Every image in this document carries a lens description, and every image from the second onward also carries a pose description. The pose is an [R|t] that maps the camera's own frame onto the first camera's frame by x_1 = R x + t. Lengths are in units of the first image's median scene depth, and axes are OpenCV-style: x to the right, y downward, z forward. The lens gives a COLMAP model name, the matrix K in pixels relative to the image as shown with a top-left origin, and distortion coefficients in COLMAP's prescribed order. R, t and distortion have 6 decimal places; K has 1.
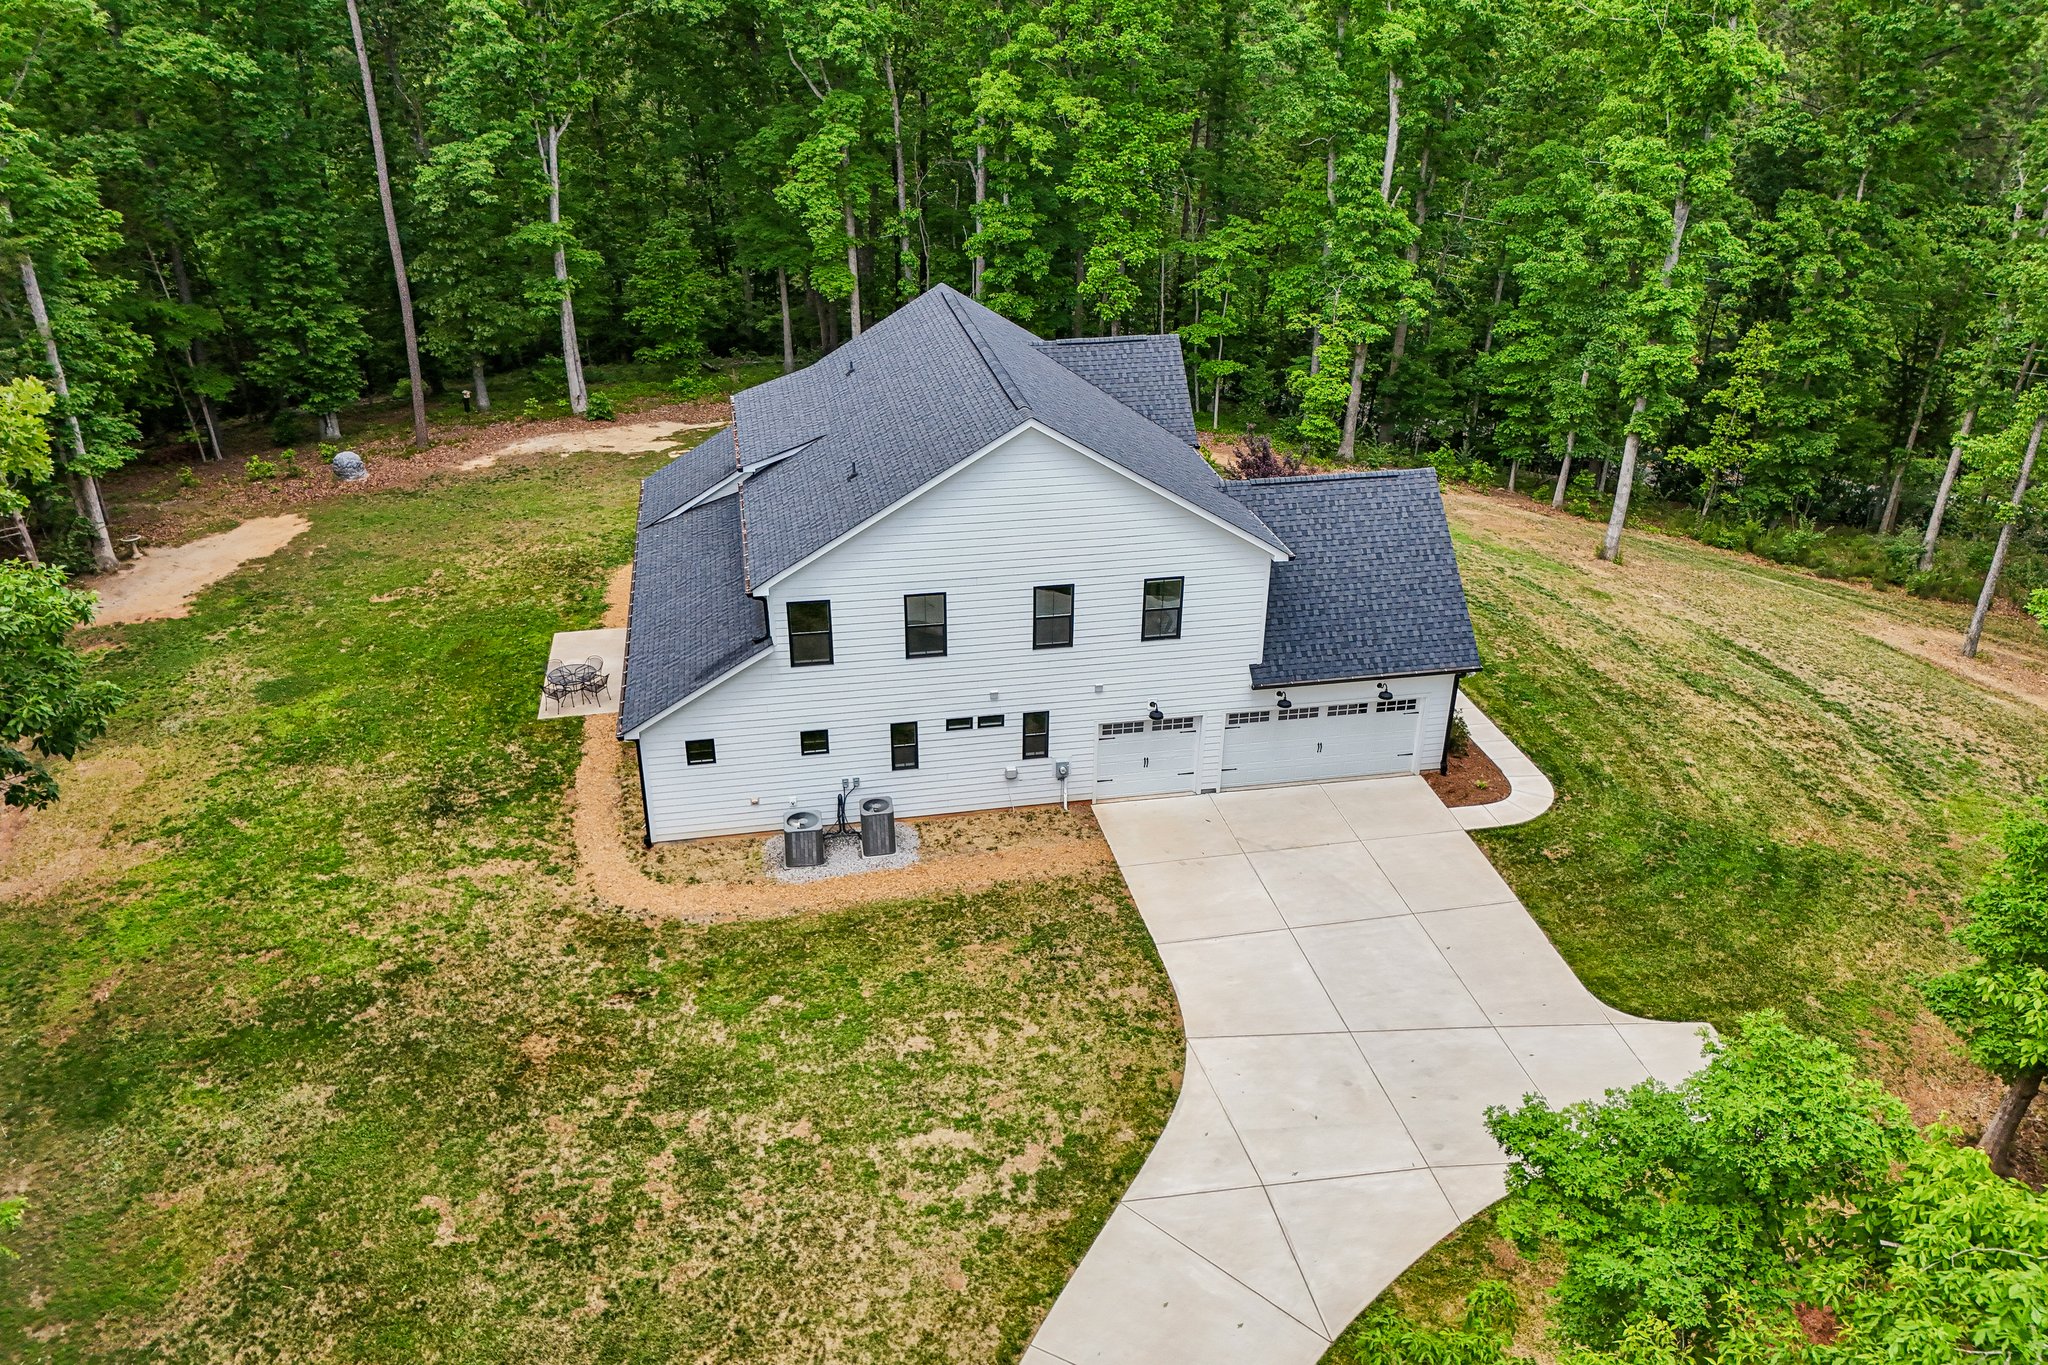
lens RADIAL K [[1508.6, 0, 1028.2], [0, 1508.6, 681.3], [0, 0, 1]] dist [0.057000, -0.052962]
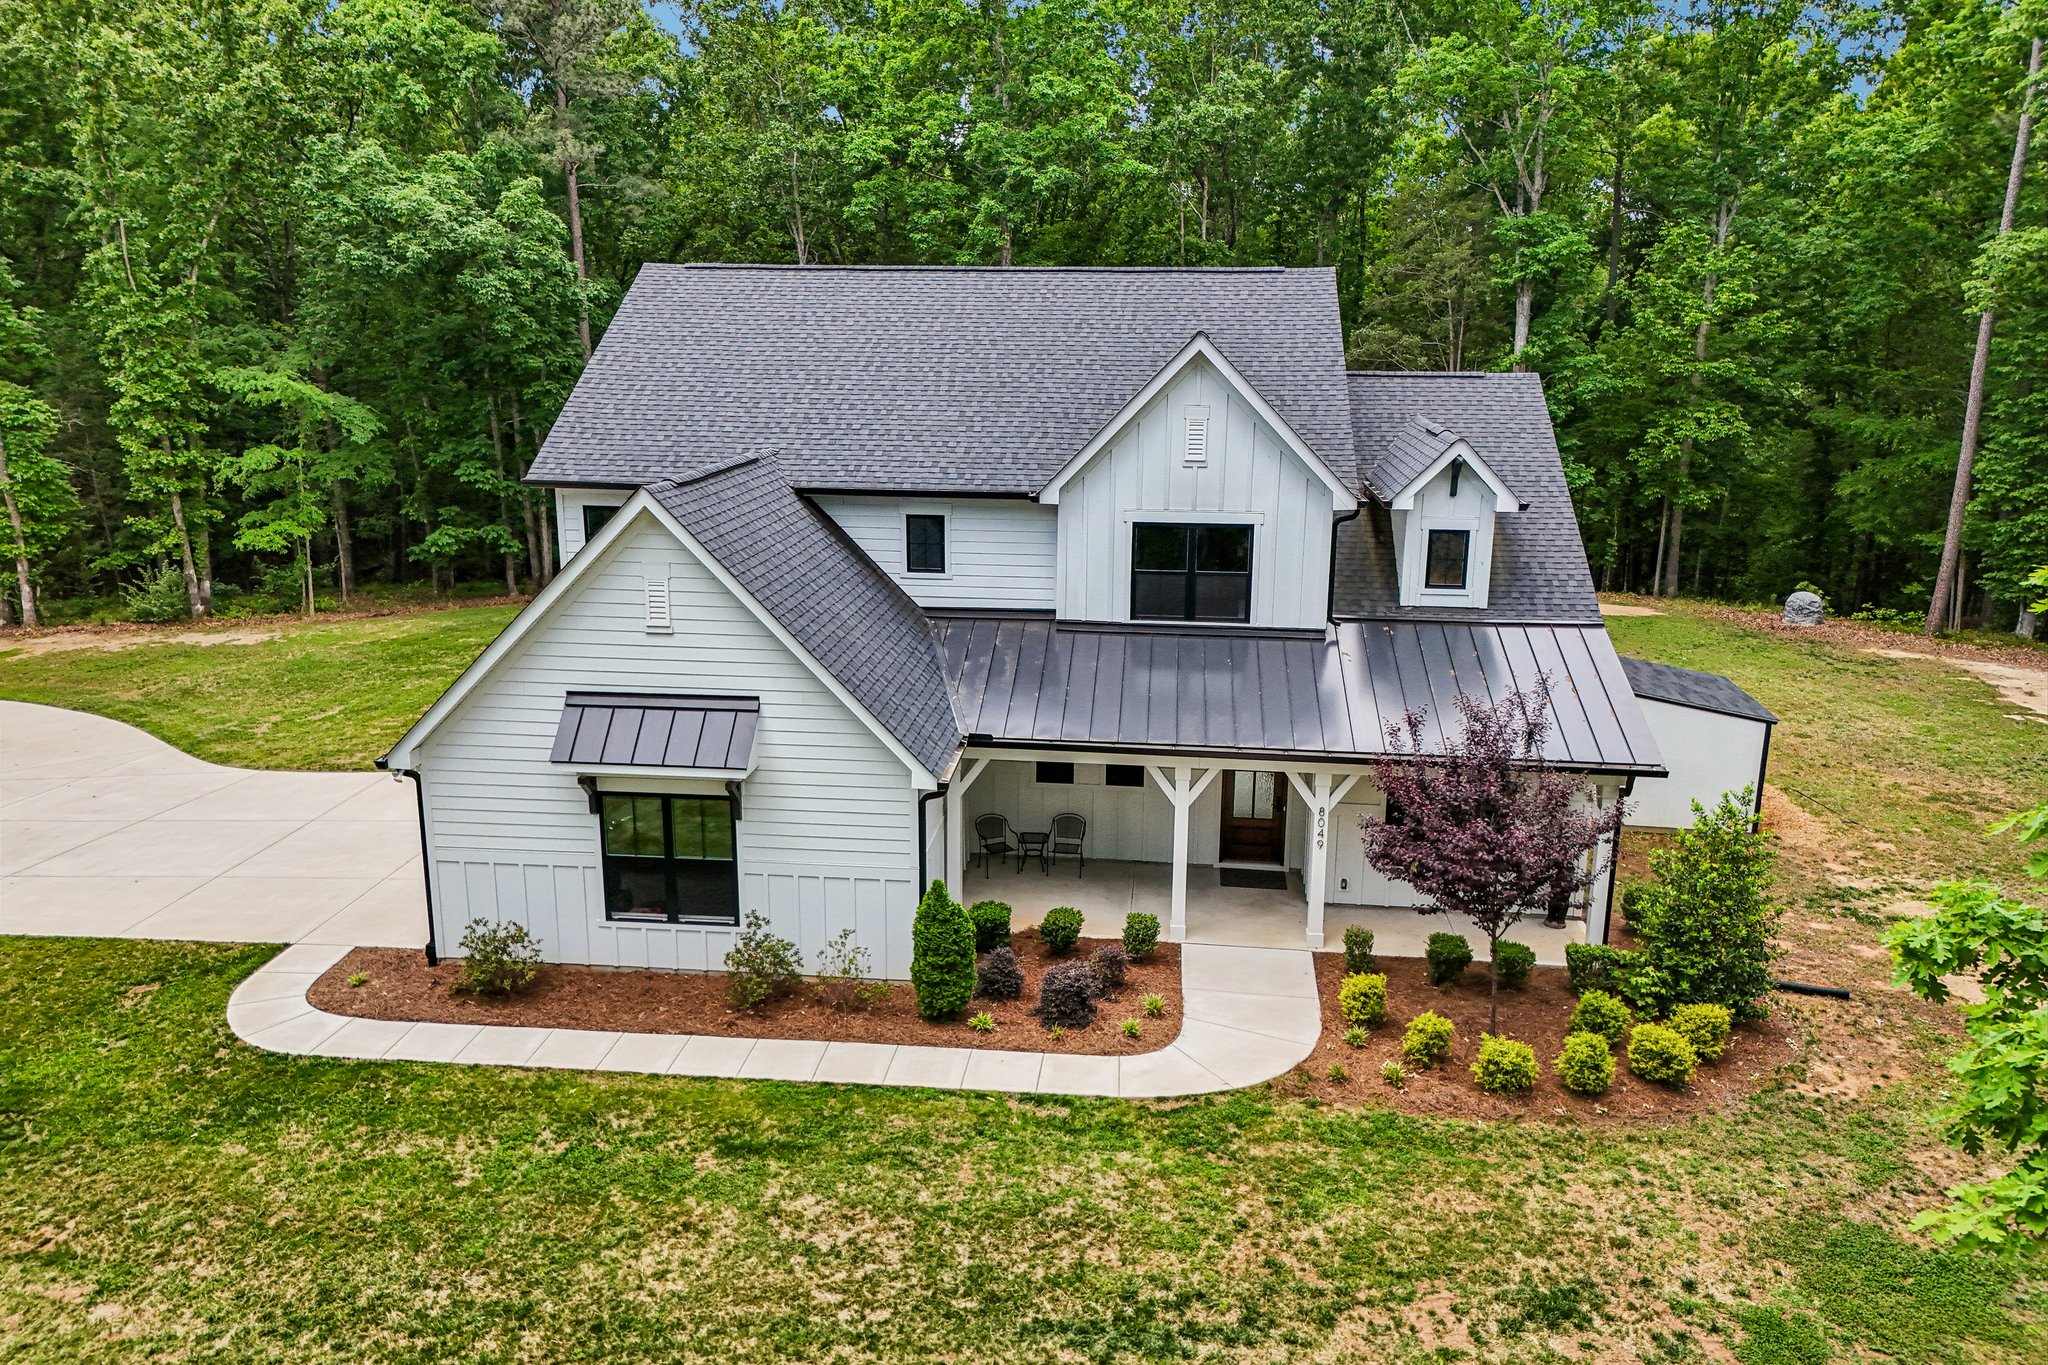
lens RADIAL K [[1508.6, 0, 1023.0], [0, 1508.6, 683.9], [0, 0, 1]] dist [0.057000, -0.052962]
pose [[-0.301041, 0.215921, -0.928845, 0.774046], [-0.433859, 0.836370, 0.335039, -0.337774], [0.849200, 0.503848, -0.158102, 1.332957]]
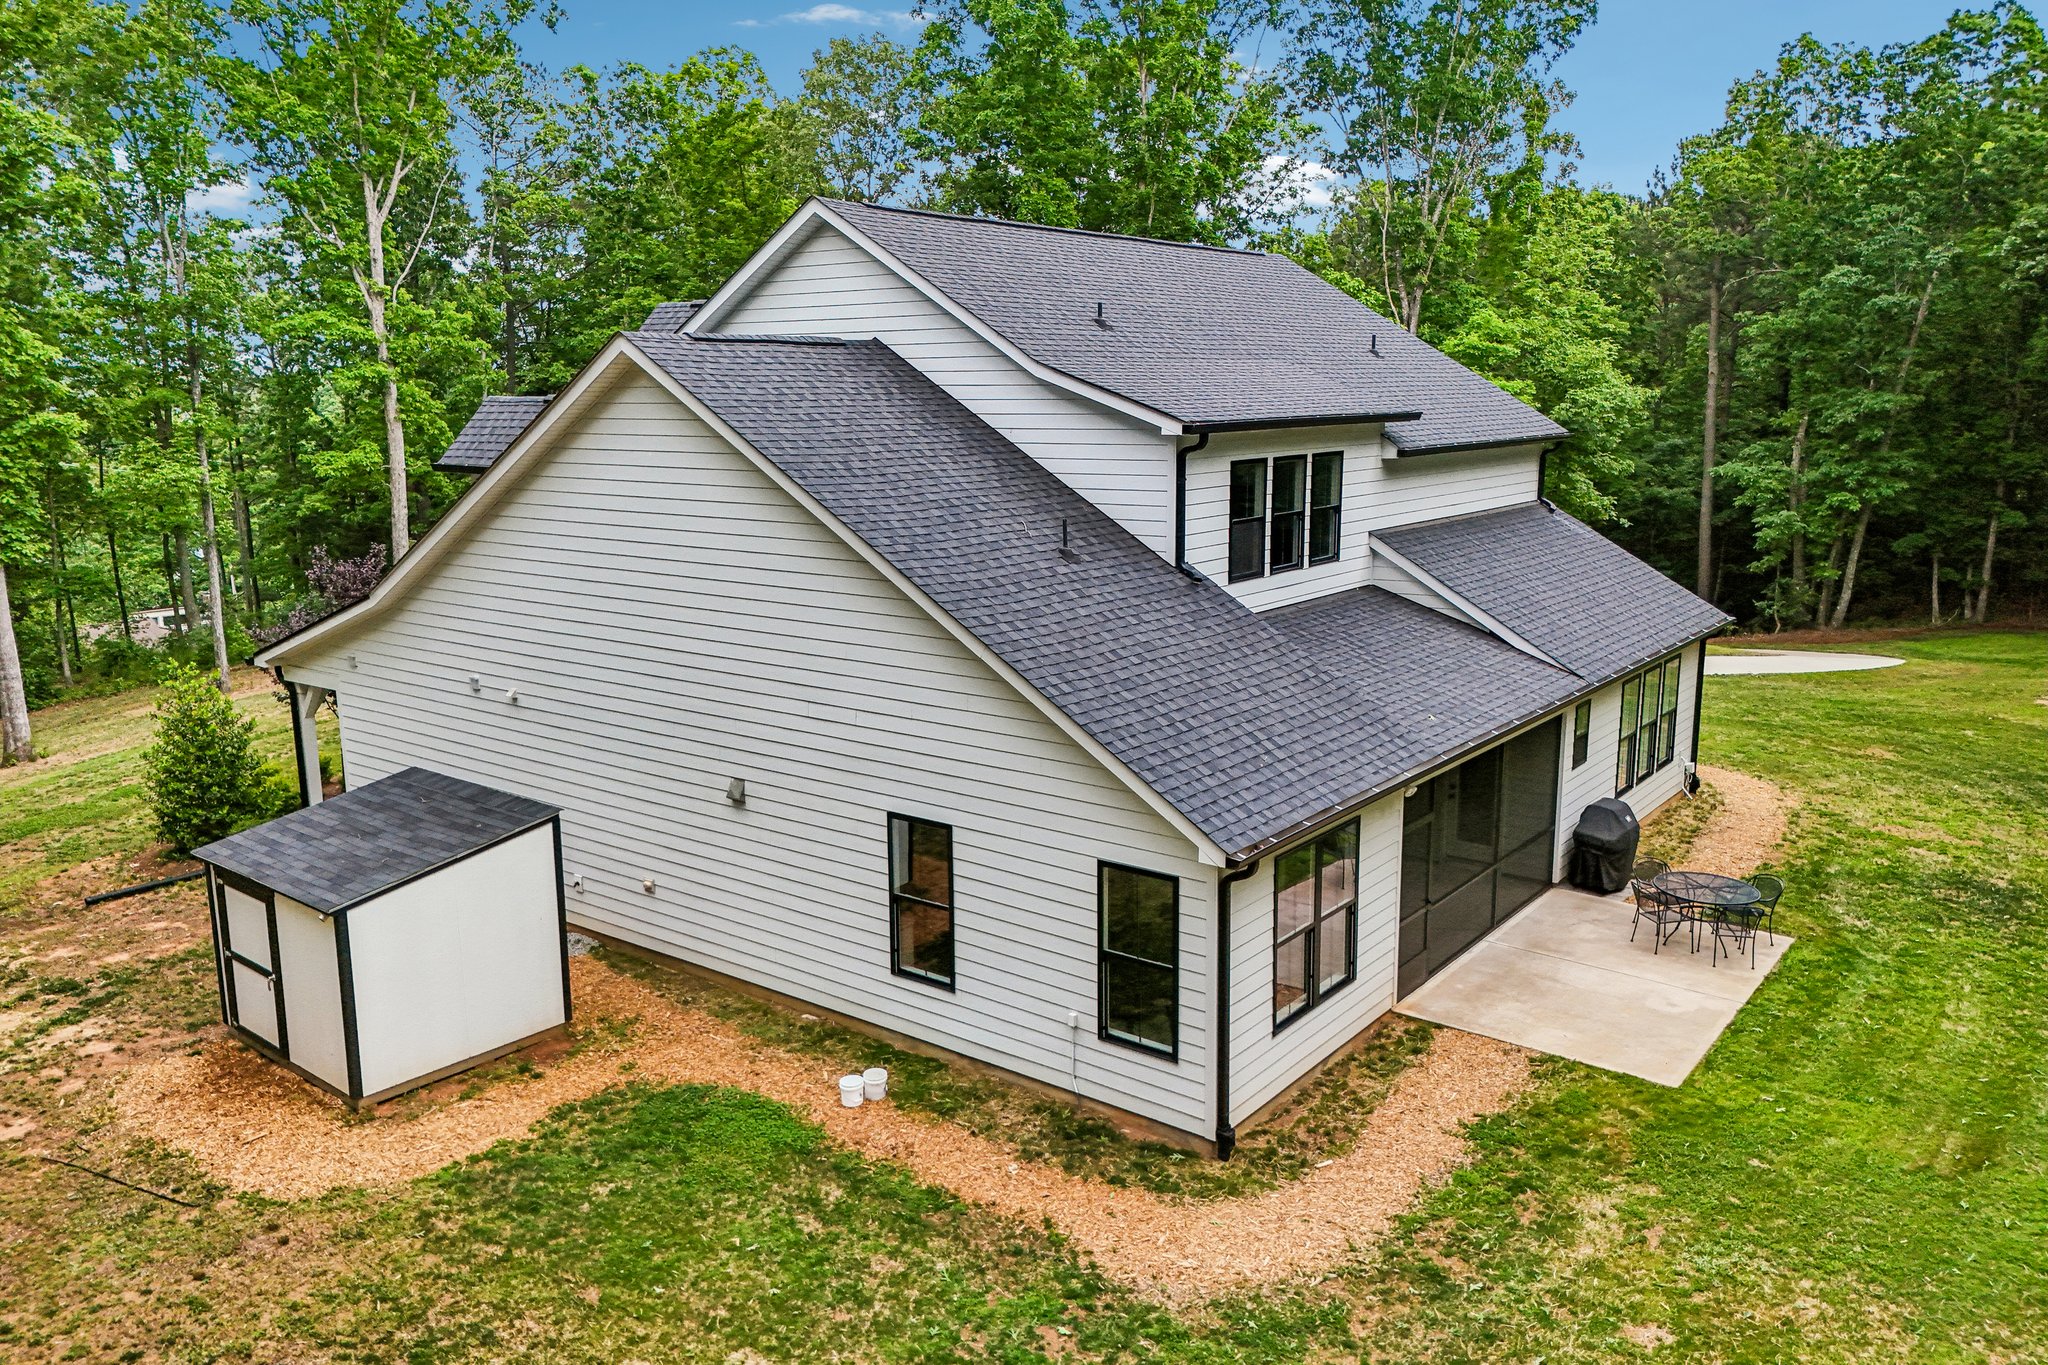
lens RADIAL K [[1508.6, 0, 1019.0], [0, 1508.6, 676.2], [0, 0, 1]] dist [0.057000, -0.052962]
pose [[-0.654777, -0.147918, 0.741207, -0.592276], [0.338539, 0.819394, 0.462584, -0.418114], [-0.675765, 0.553817, -0.486444, 1.573143]]
